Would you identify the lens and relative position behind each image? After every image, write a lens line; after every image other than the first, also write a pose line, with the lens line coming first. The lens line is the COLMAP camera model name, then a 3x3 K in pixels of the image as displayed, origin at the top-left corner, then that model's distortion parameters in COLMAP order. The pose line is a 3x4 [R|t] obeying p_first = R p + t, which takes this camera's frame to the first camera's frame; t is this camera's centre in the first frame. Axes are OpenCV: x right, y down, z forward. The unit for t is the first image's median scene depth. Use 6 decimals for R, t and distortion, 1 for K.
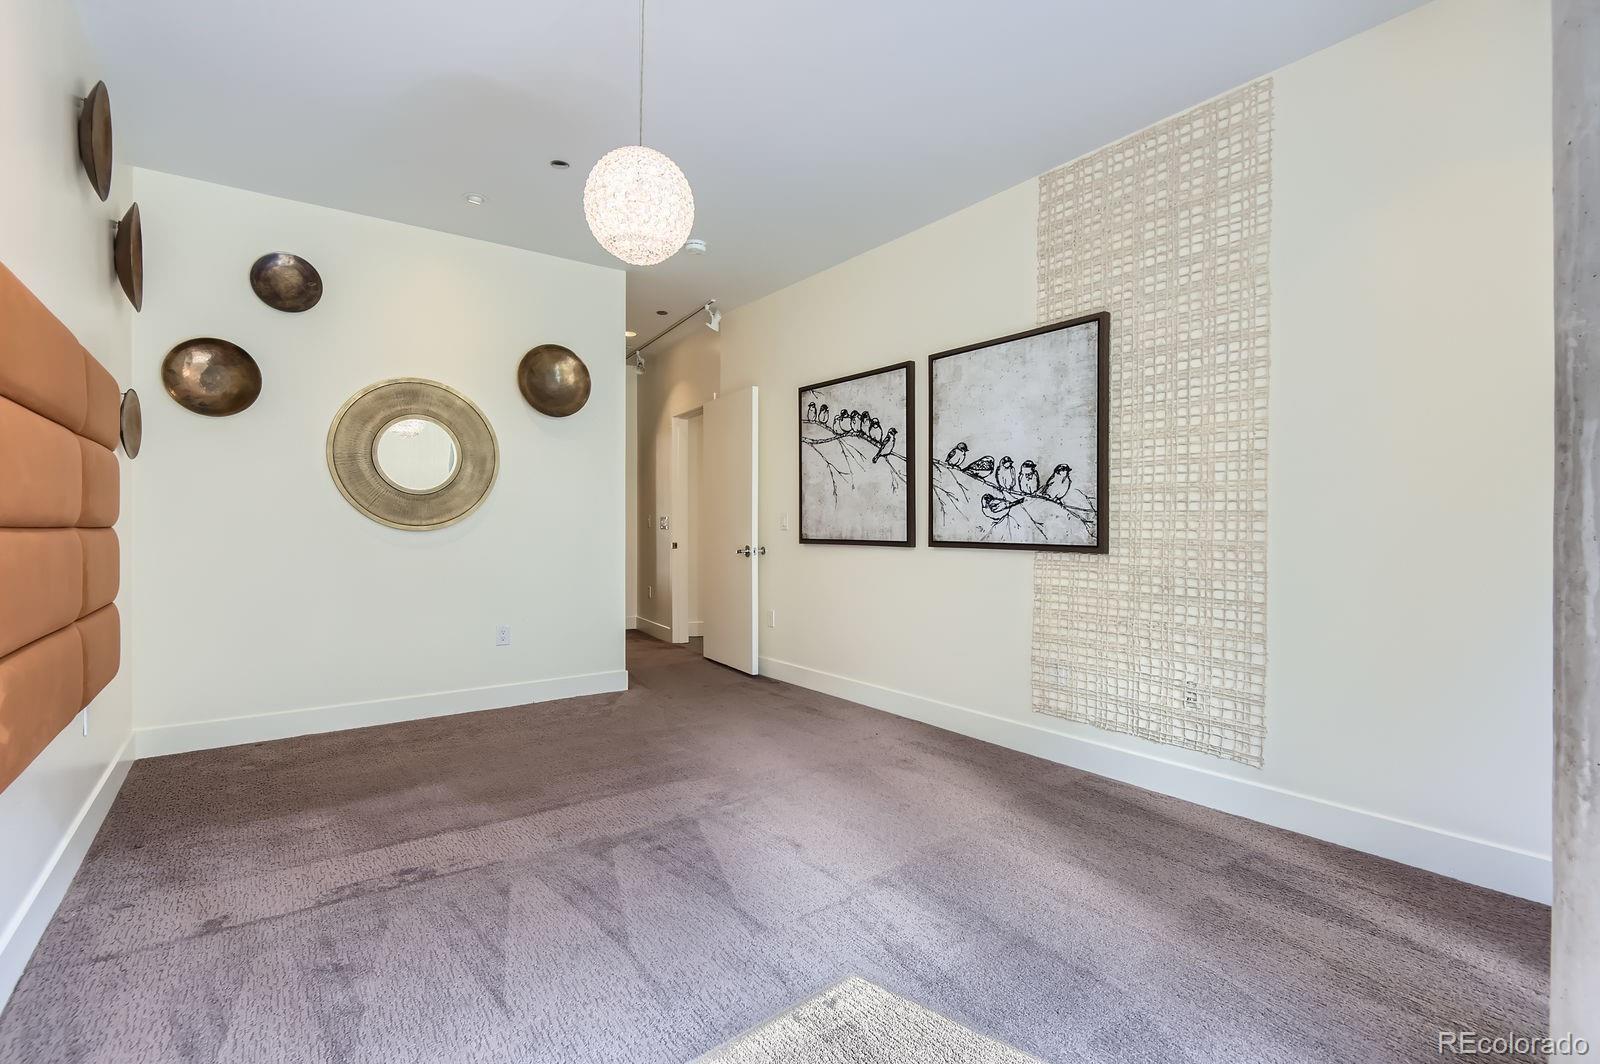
lens RADIAL K [[736.3, 0, 799.3], [0, 736.3, 526.3], [0, 0, 1]] dist [0.005327, -0.006987]
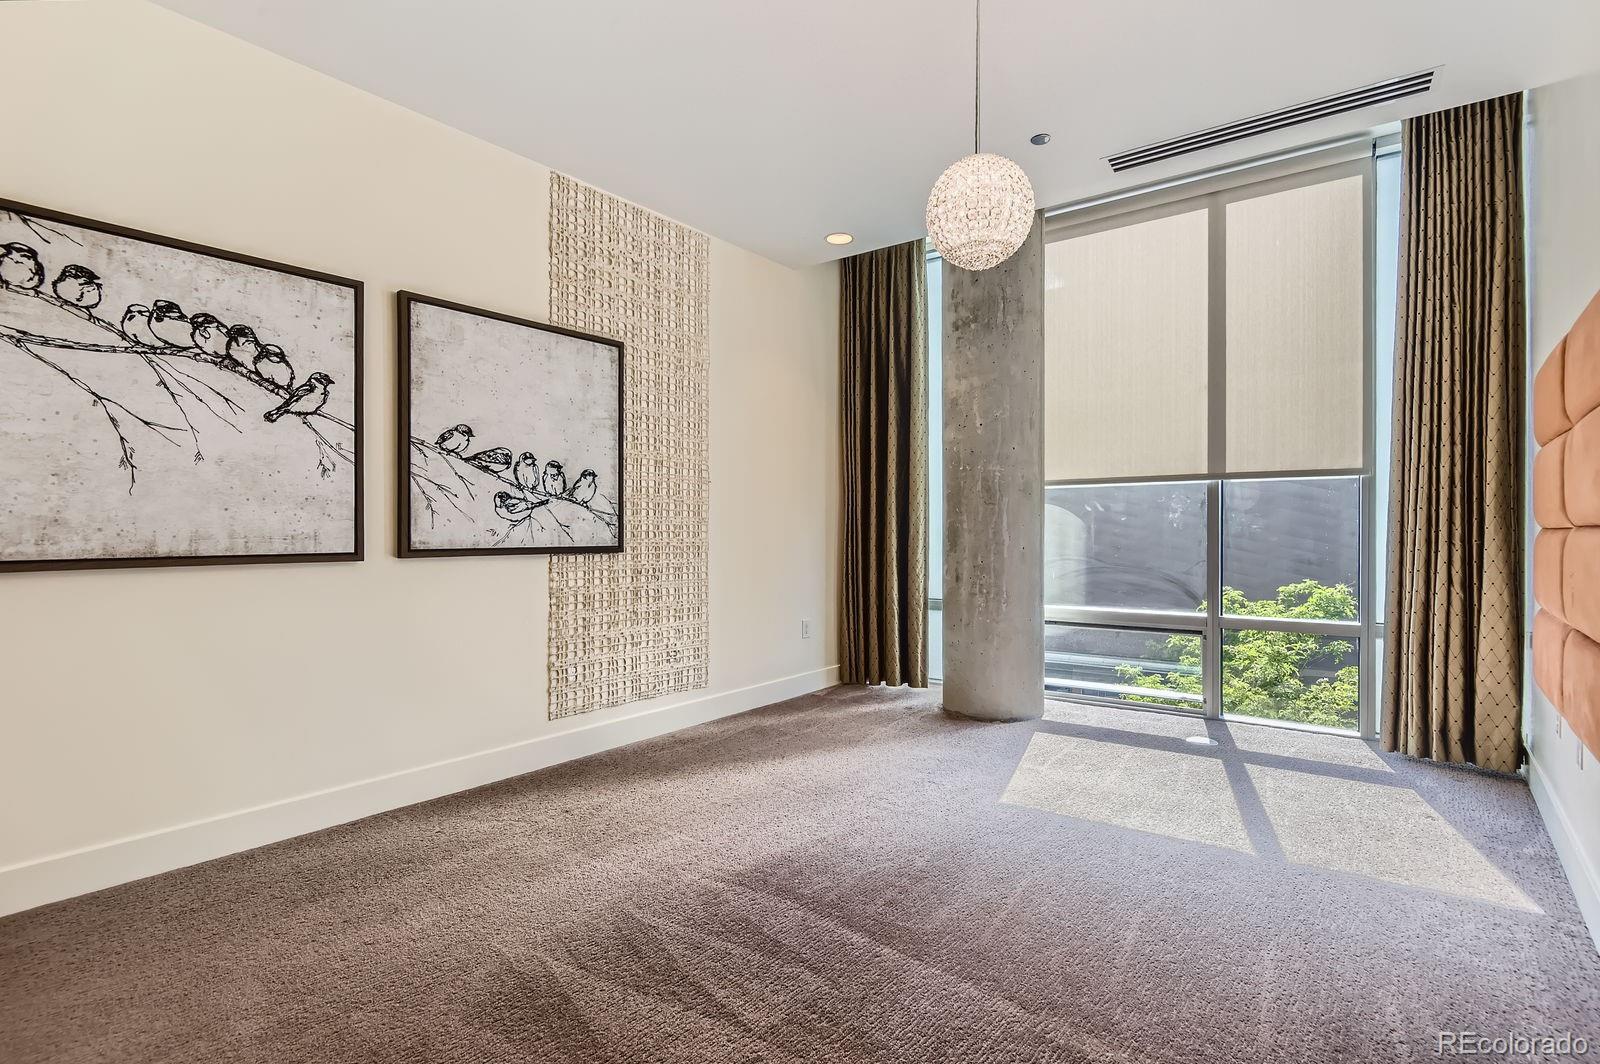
lens RADIAL K [[736.3, 0, 804.0], [0, 736.3, 536.1], [0, 0, 1]] dist [0.005327, -0.006987]
pose [[-0.237330, -0.008013, 0.971396, -0.673988], [0.007265, 0.999923, 0.010023, 0.002071], [-0.971402, 0.009436, -0.237254, 0.871587]]
